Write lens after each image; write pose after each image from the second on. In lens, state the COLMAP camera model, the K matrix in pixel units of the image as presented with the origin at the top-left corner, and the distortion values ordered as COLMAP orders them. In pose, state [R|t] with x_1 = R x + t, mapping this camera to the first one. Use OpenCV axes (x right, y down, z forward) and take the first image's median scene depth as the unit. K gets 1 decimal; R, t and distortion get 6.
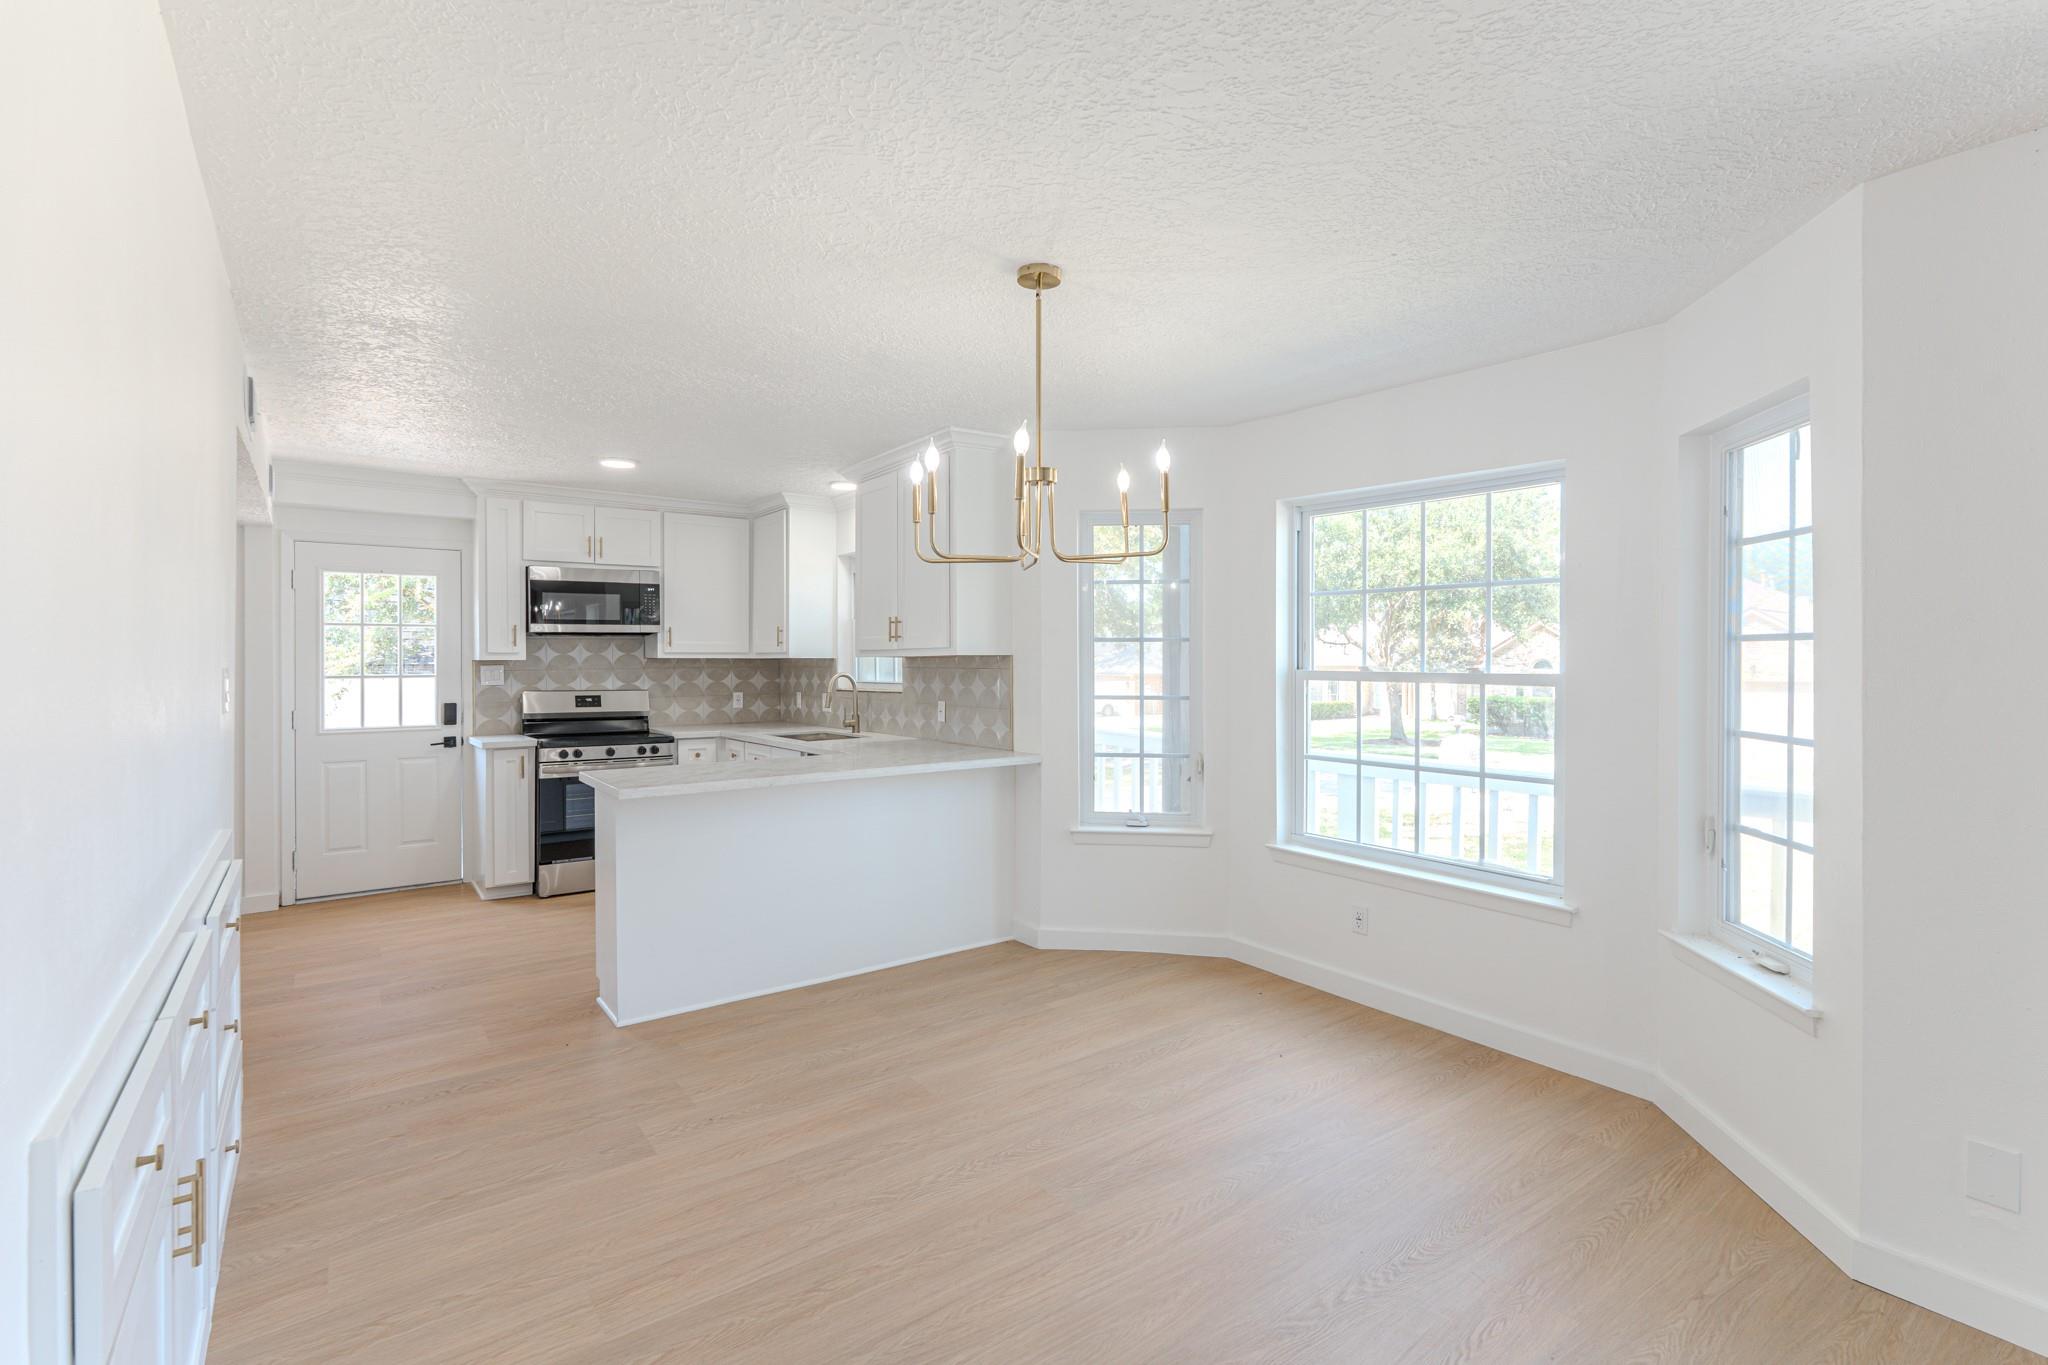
lens RADIAL K [[943.1, 0, 1030.9], [0, 943.1, 661.1], [0, 0, 1]] dist [0.000871, 0.000227]
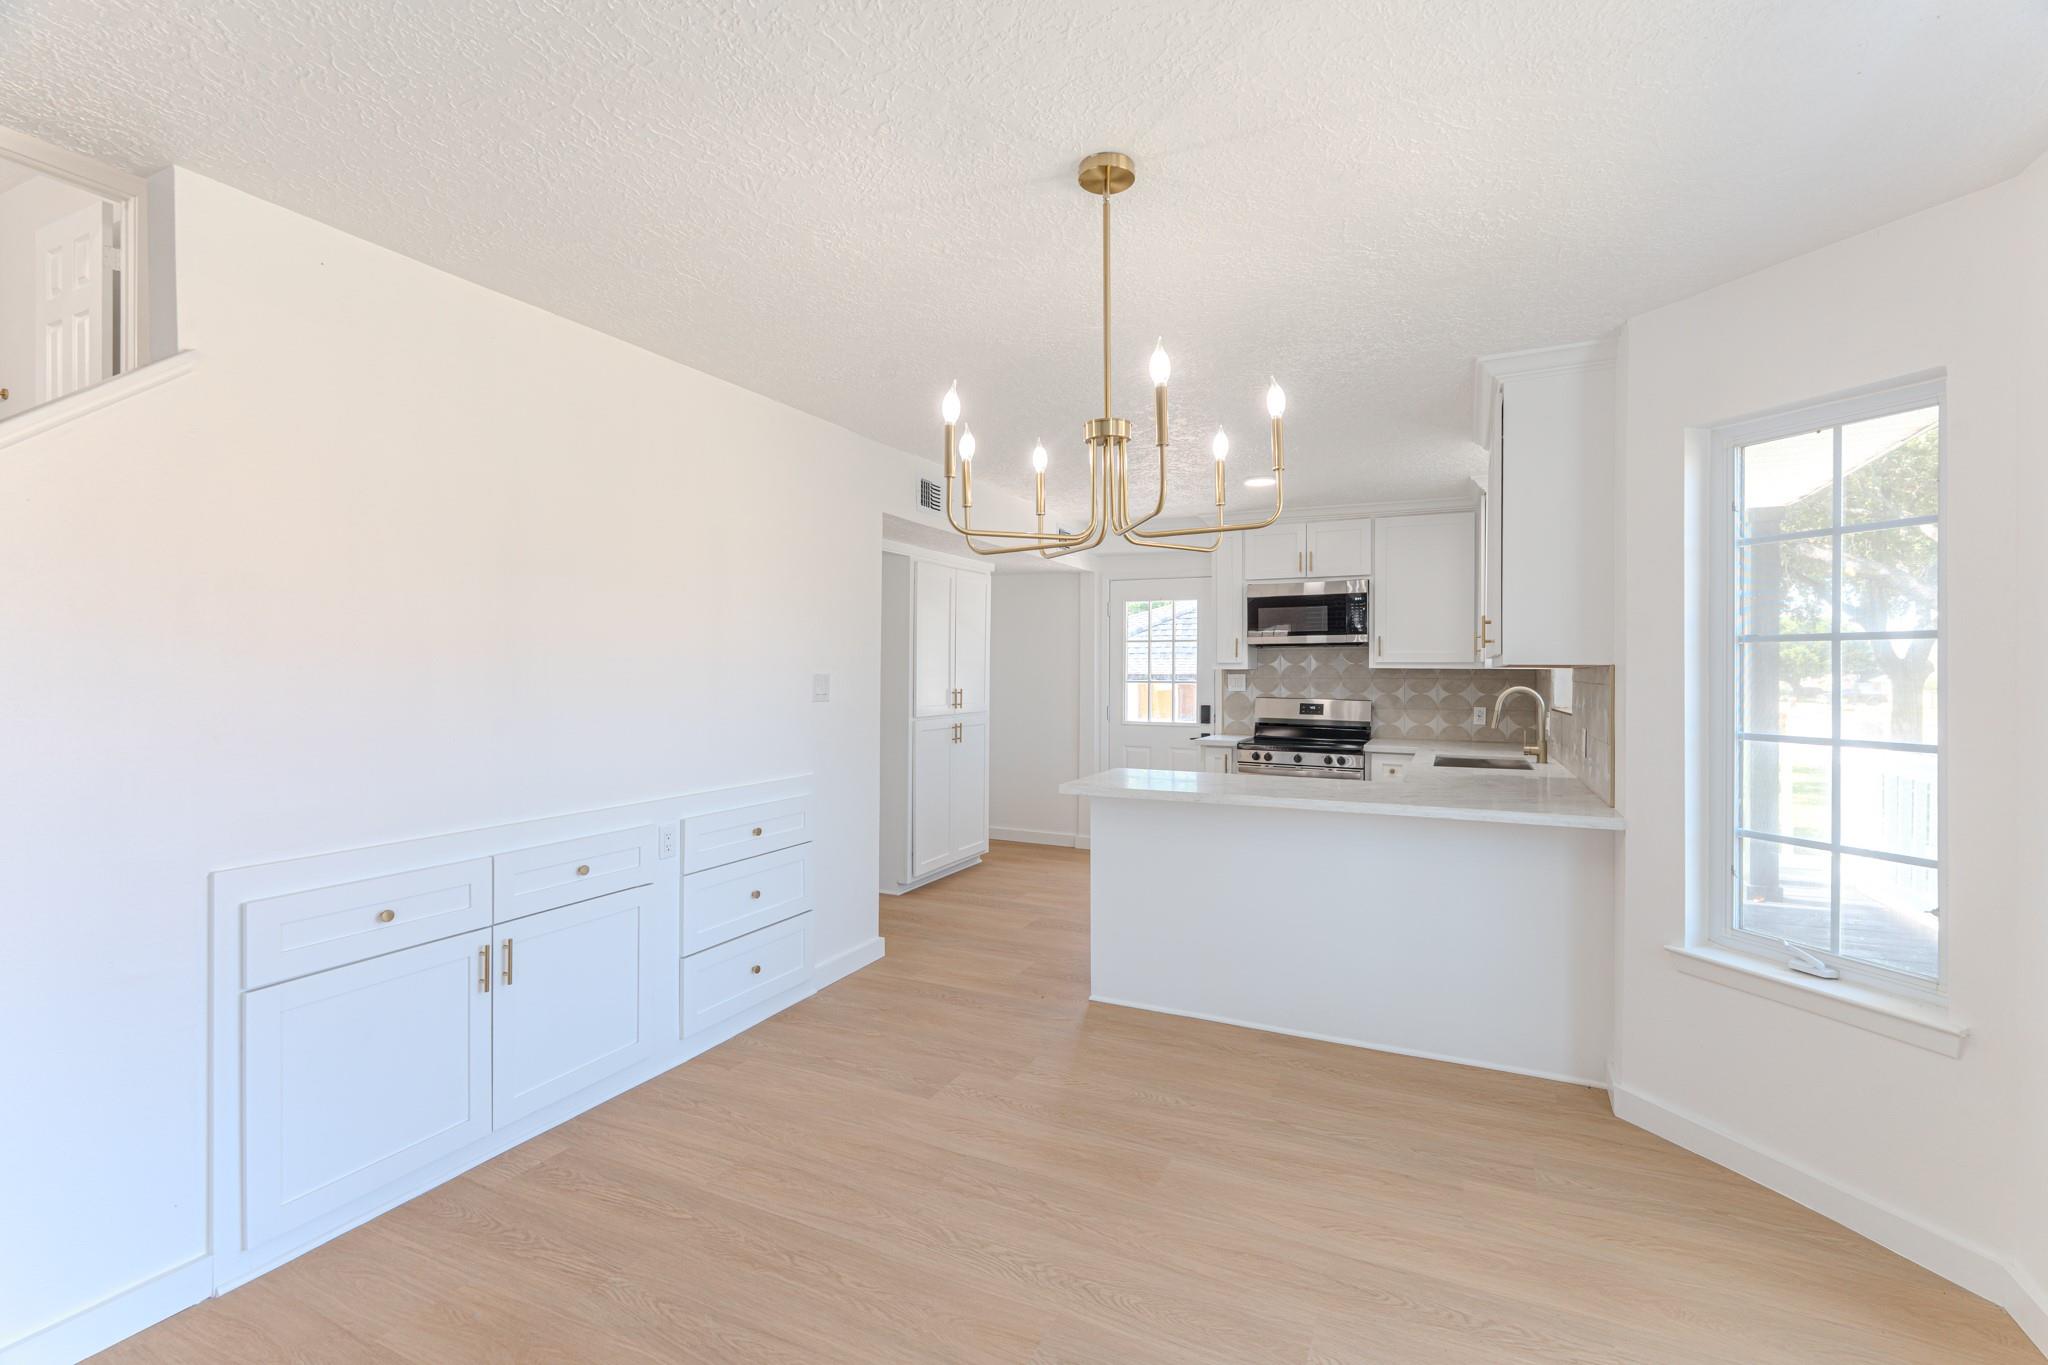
lens RADIAL K [[896.3, 0, 1024.0], [0, 896.3, 682.5], [0, 0, 1]] dist [-0.000815, -0.000302]
pose [[0.464611, 0.017223, -0.885347, 0.295180], [-0.006289, 0.999850, 0.016150, -0.001223], [0.885493, -0.001936, 0.464649, 0.286538]]
